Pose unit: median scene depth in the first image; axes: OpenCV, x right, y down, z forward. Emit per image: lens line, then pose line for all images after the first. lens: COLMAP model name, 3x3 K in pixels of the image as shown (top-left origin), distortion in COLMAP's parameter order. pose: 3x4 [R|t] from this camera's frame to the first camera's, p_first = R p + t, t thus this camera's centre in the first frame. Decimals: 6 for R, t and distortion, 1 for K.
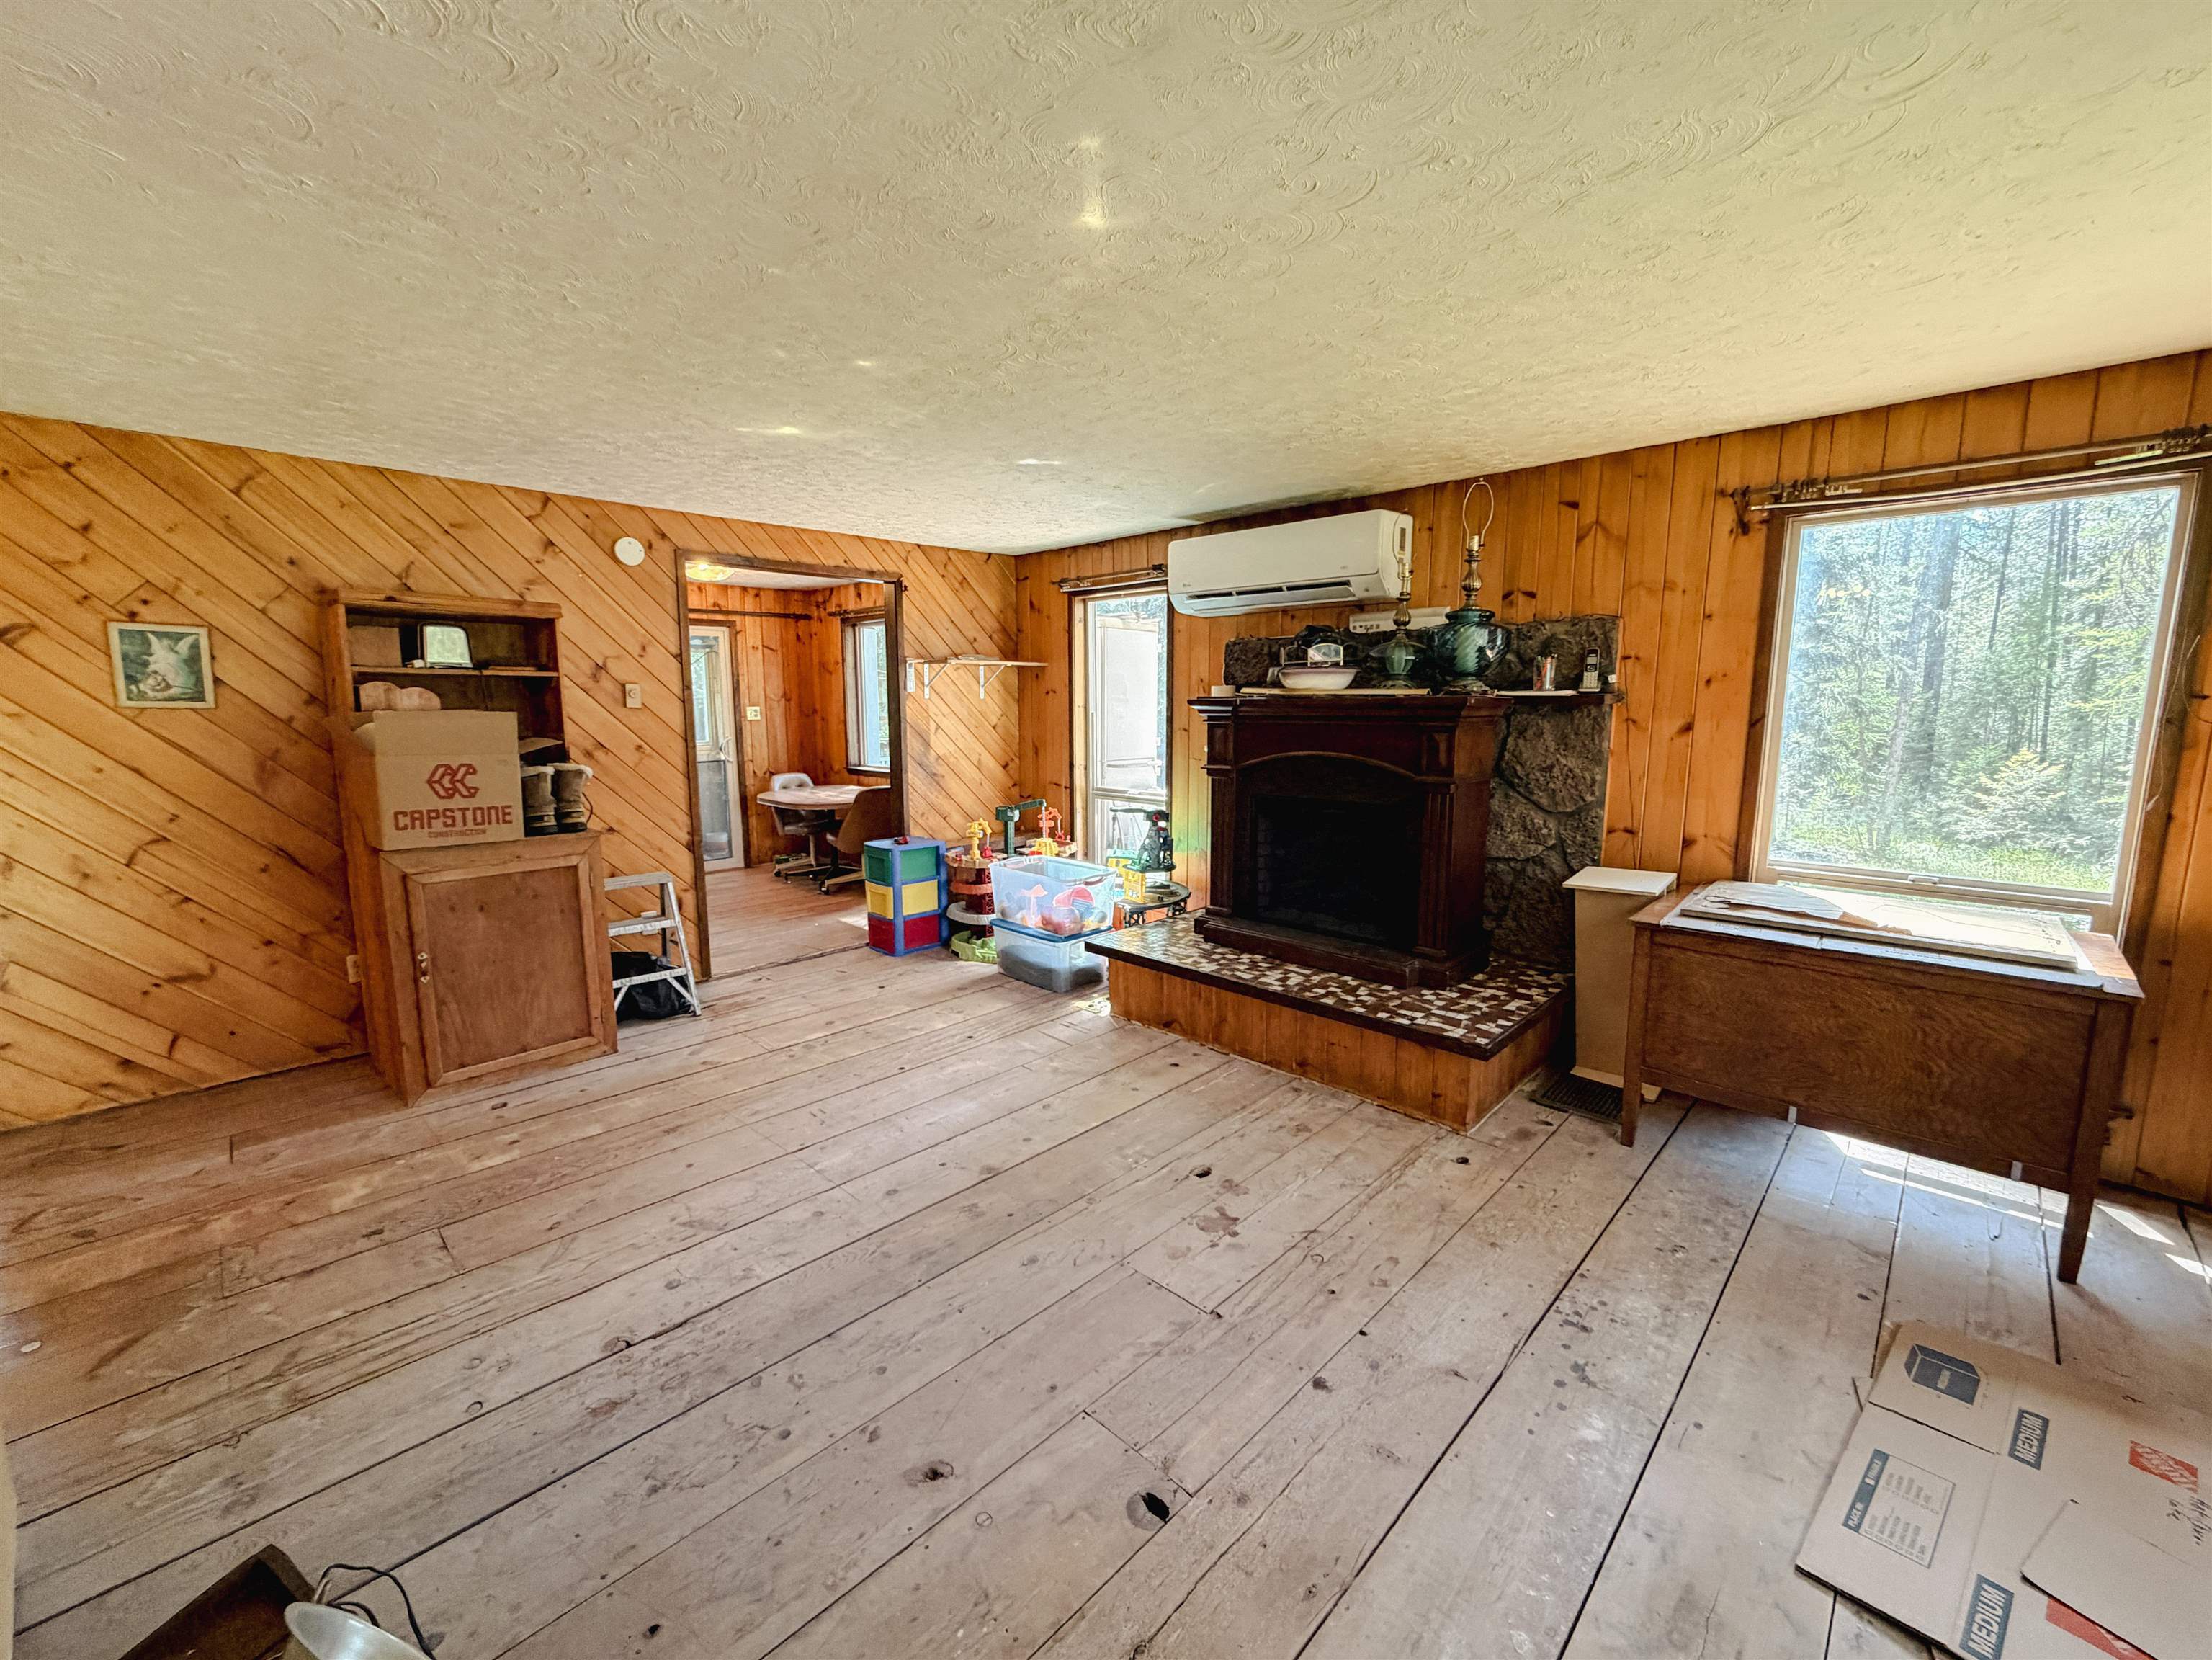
lens RADIAL K [[886.7, 0, 1095.6], [0, 886.7, 823.9], [0, 0, 1]] dist [0.001115, -0.000320]
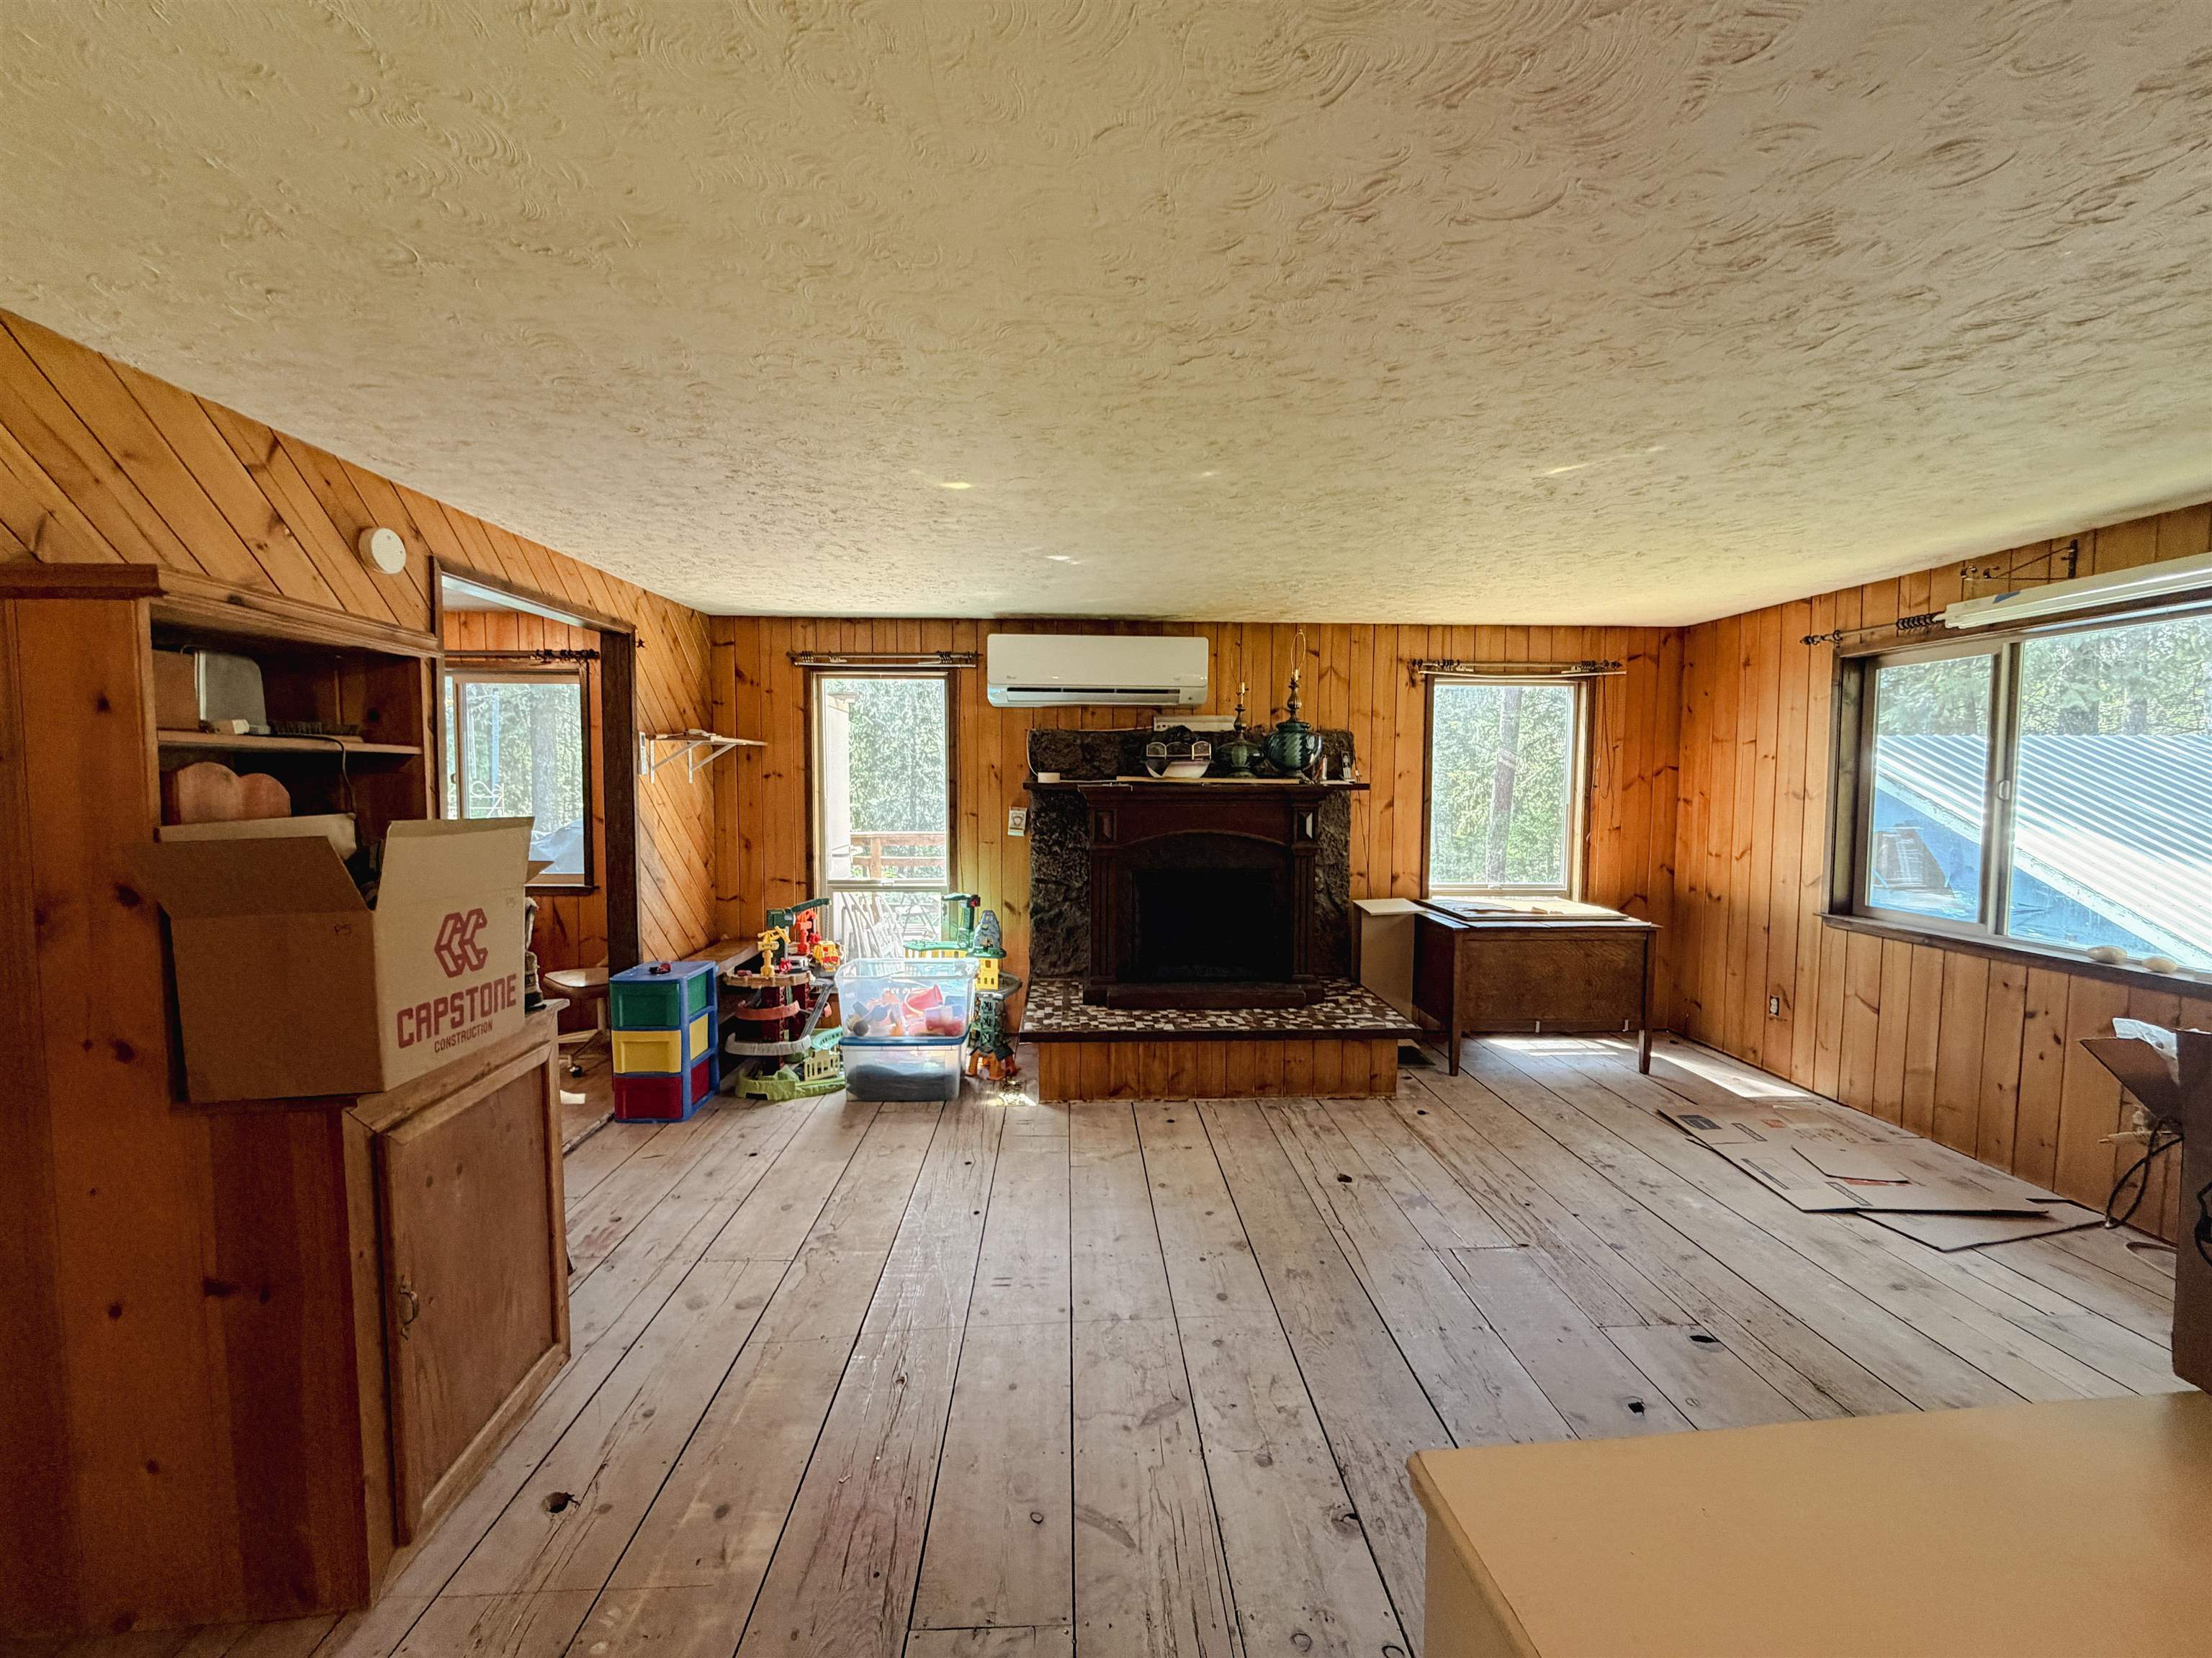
lens RADIAL K [[886.5, 0, 1091.8], [0, 886.5, 825.2], [0, 0, 1]] dist [0.001115, -0.000320]
pose [[0.687567, -0.036184, 0.725218, -0.745626], [0.097163, 0.994360, -0.042507, -0.051836], [-0.719590, 0.099691, 0.687205, 0.283164]]
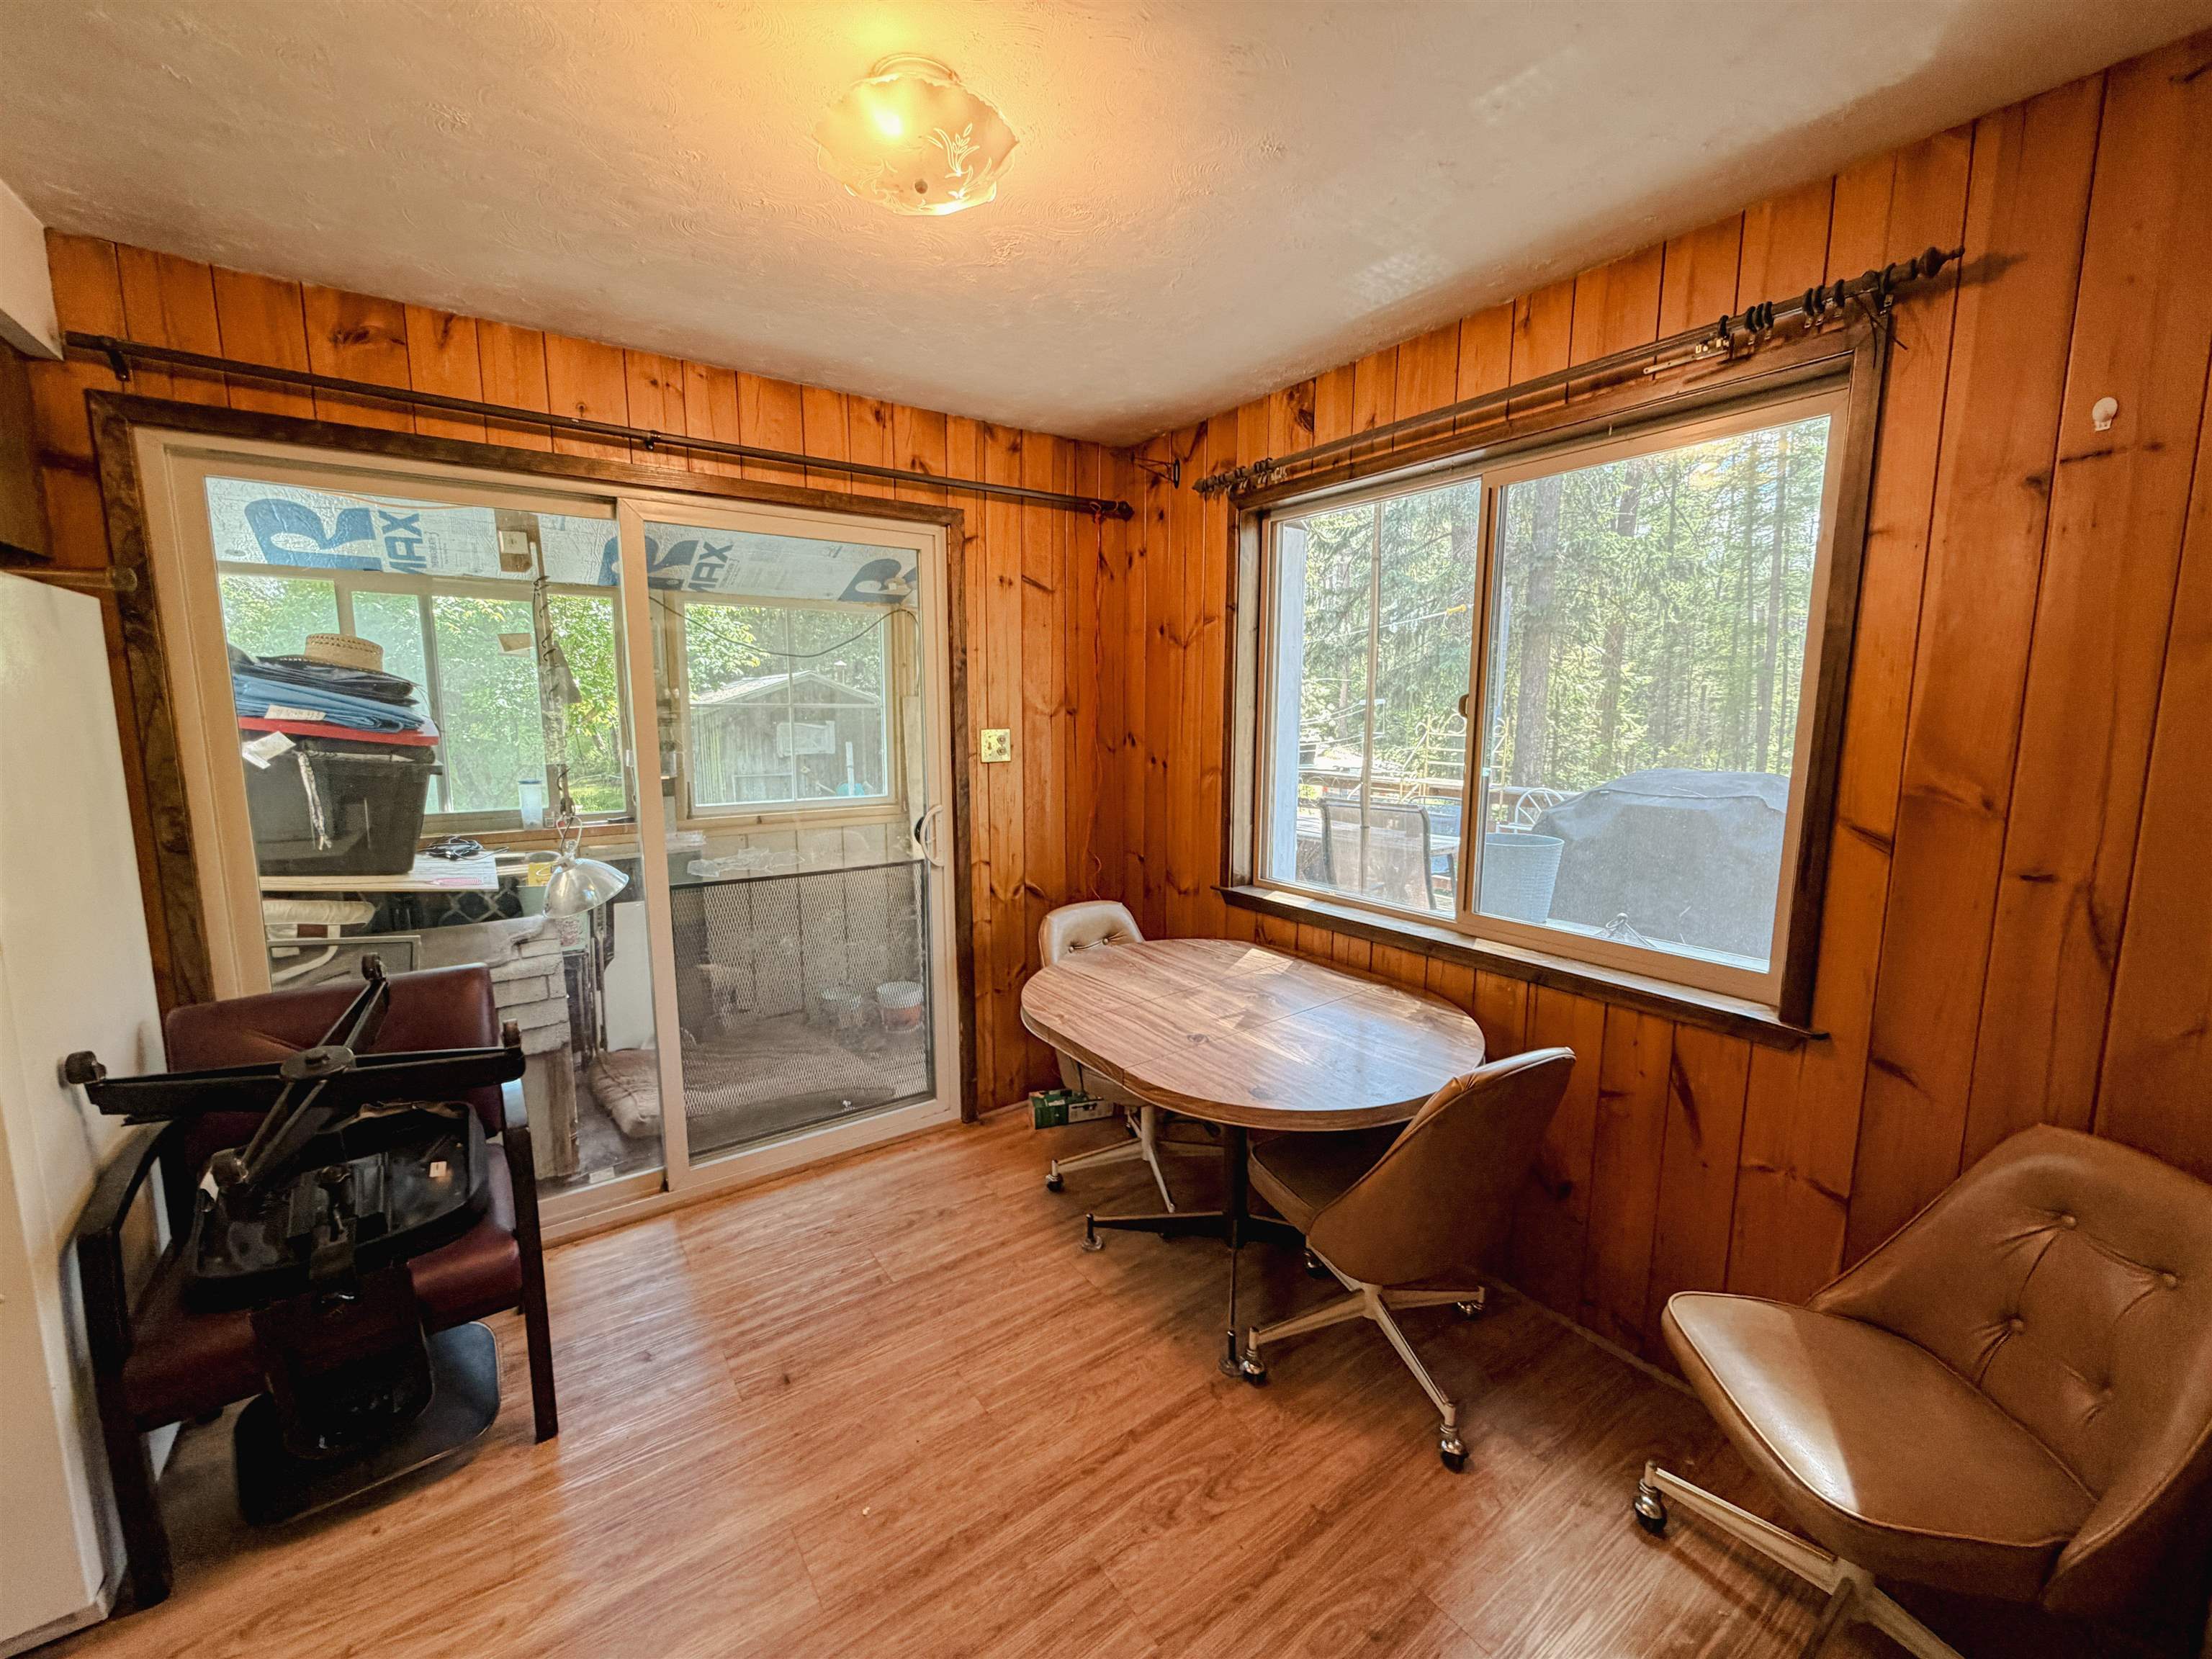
lens RADIAL K [[886.6, 0, 1103.1], [0, 886.6, 818.1], [0, 0, 1]] dist [0.001115, -0.000320]
pose [[0.984543, 0.023478, -0.173560, -0.563408], [-0.025668, 0.999617, -0.010388, -0.188016], [0.173249, 0.014682, 0.984769, 1.291888]]
